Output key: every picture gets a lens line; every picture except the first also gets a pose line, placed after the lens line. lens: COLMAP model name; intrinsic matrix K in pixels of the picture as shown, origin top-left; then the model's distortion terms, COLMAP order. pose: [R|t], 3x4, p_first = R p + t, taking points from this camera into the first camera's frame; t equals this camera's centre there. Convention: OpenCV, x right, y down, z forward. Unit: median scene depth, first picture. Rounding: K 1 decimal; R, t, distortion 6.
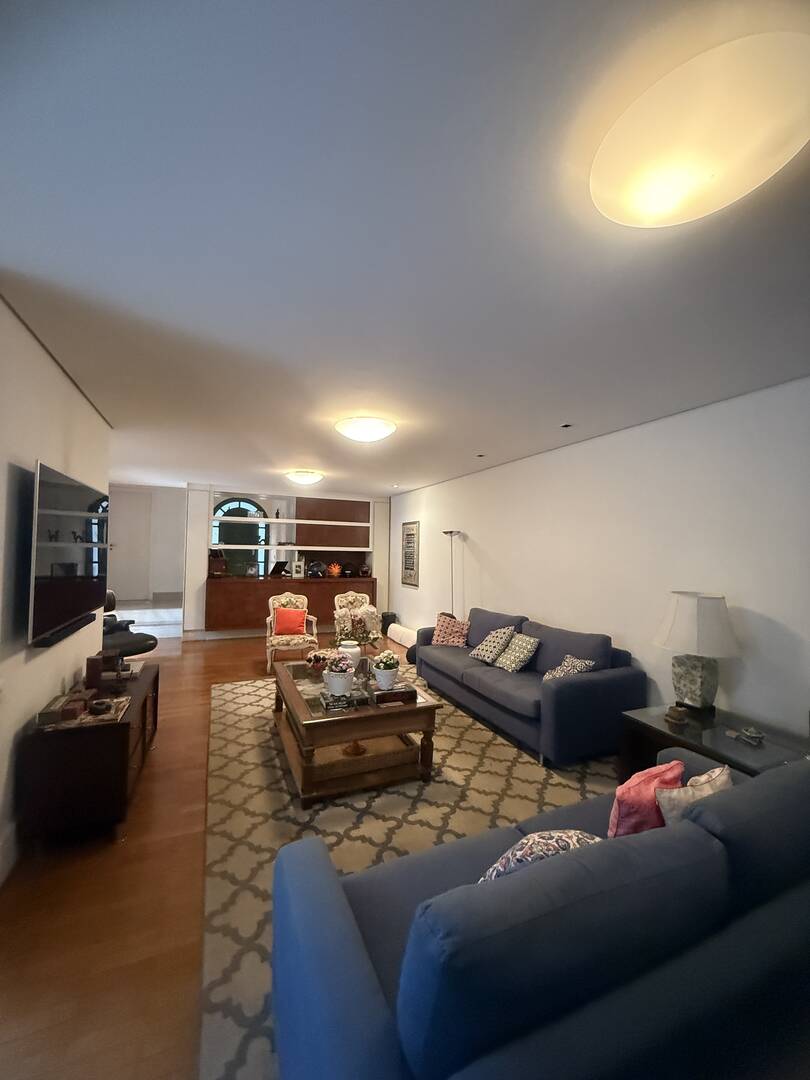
lens RADIAL K [[433.5, 0, 400.7], [0, 433.5, 539.2], [0, 0, 1]] dist [0.001026, 0.000091]
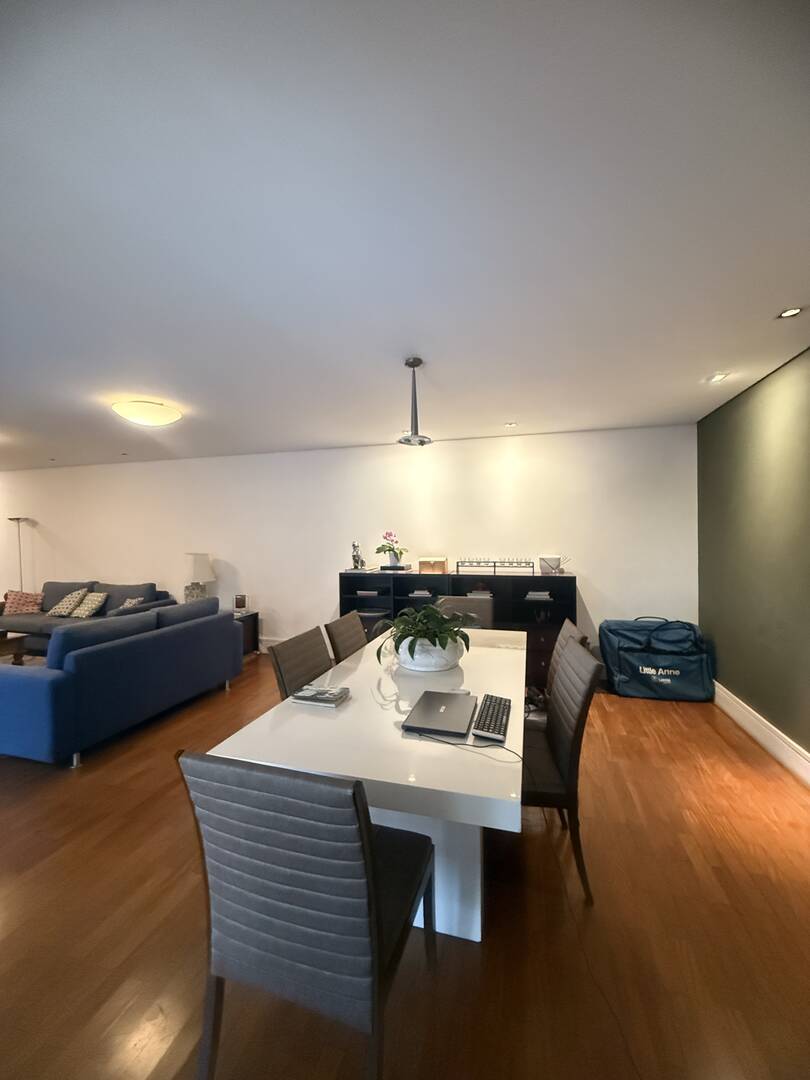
lens RADIAL K [[433.5, 0, 403.1], [0, 433.5, 541.1], [0, 0, 1]] dist [0.001026, 0.000091]
pose [[0.633685, -0.024213, 0.773212, -0.148619], [-0.002961, 0.999427, 0.033724, 0.000067], [-0.773585, -0.023659, 0.633250, -0.586510]]
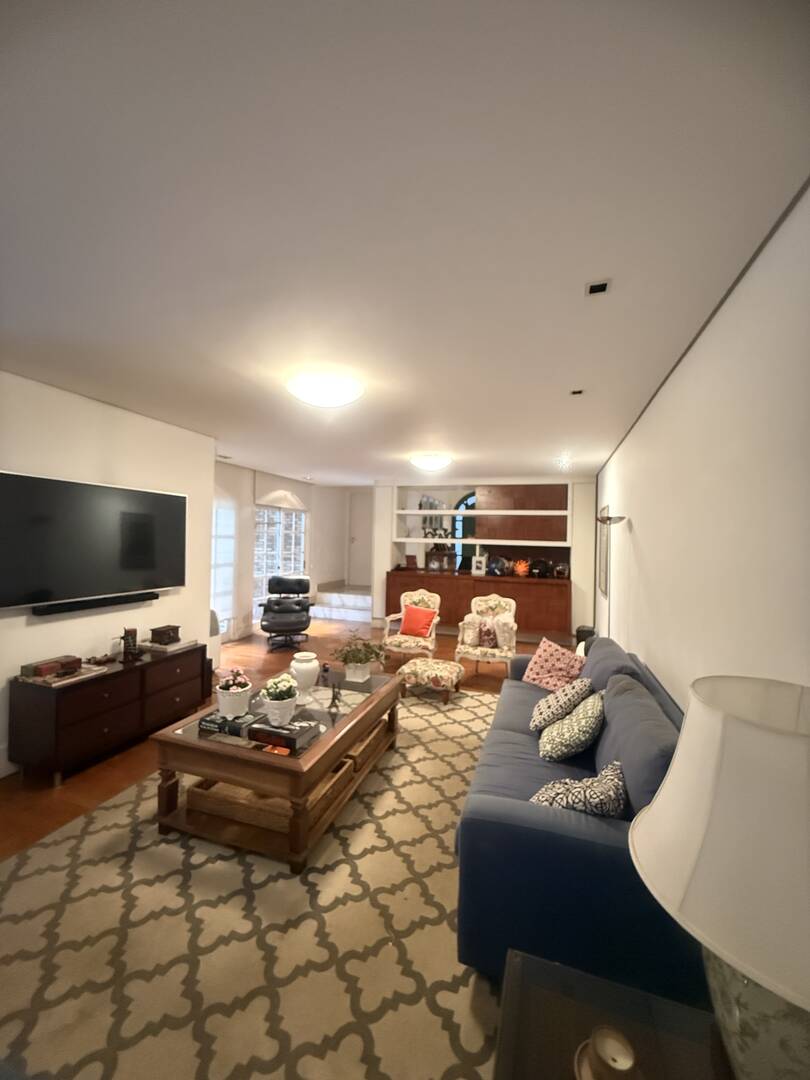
lens RADIAL K [[433.5, 0, 403.7], [0, 433.5, 539.8], [0, 0, 1]] dist [0.001026, 0.000091]
pose [[0.746096, 0.002892, -0.665832, 0.402142], [0.006346, 0.999914, 0.011454, 0.008381], [0.665808, -0.012772, 0.746014, 0.366767]]
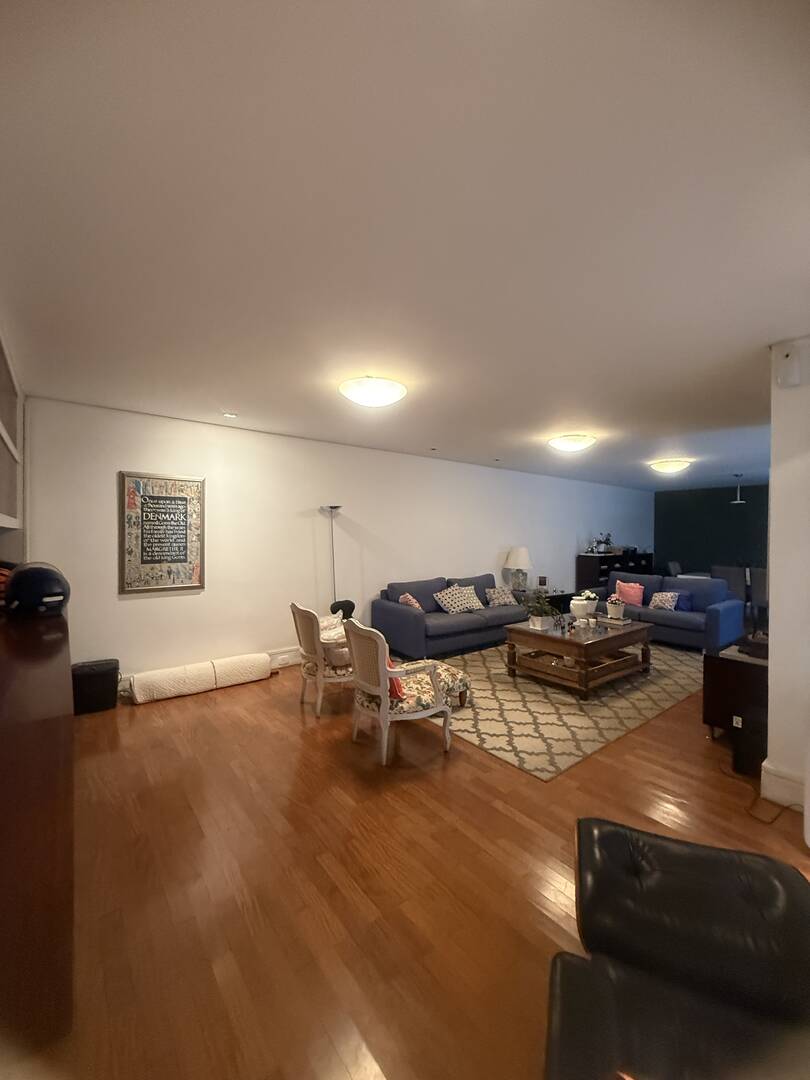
lens RADIAL K [[433.5, 0, 408.3], [0, 433.5, 535.9], [0, 0, 1]] dist [0.001026, 0.000091]
pose [[-0.263053, -0.029088, 0.964343, -0.937181], [-0.038177, 0.999076, 0.019722, 0.022897], [-0.964026, -0.031628, -0.263921, 1.359597]]
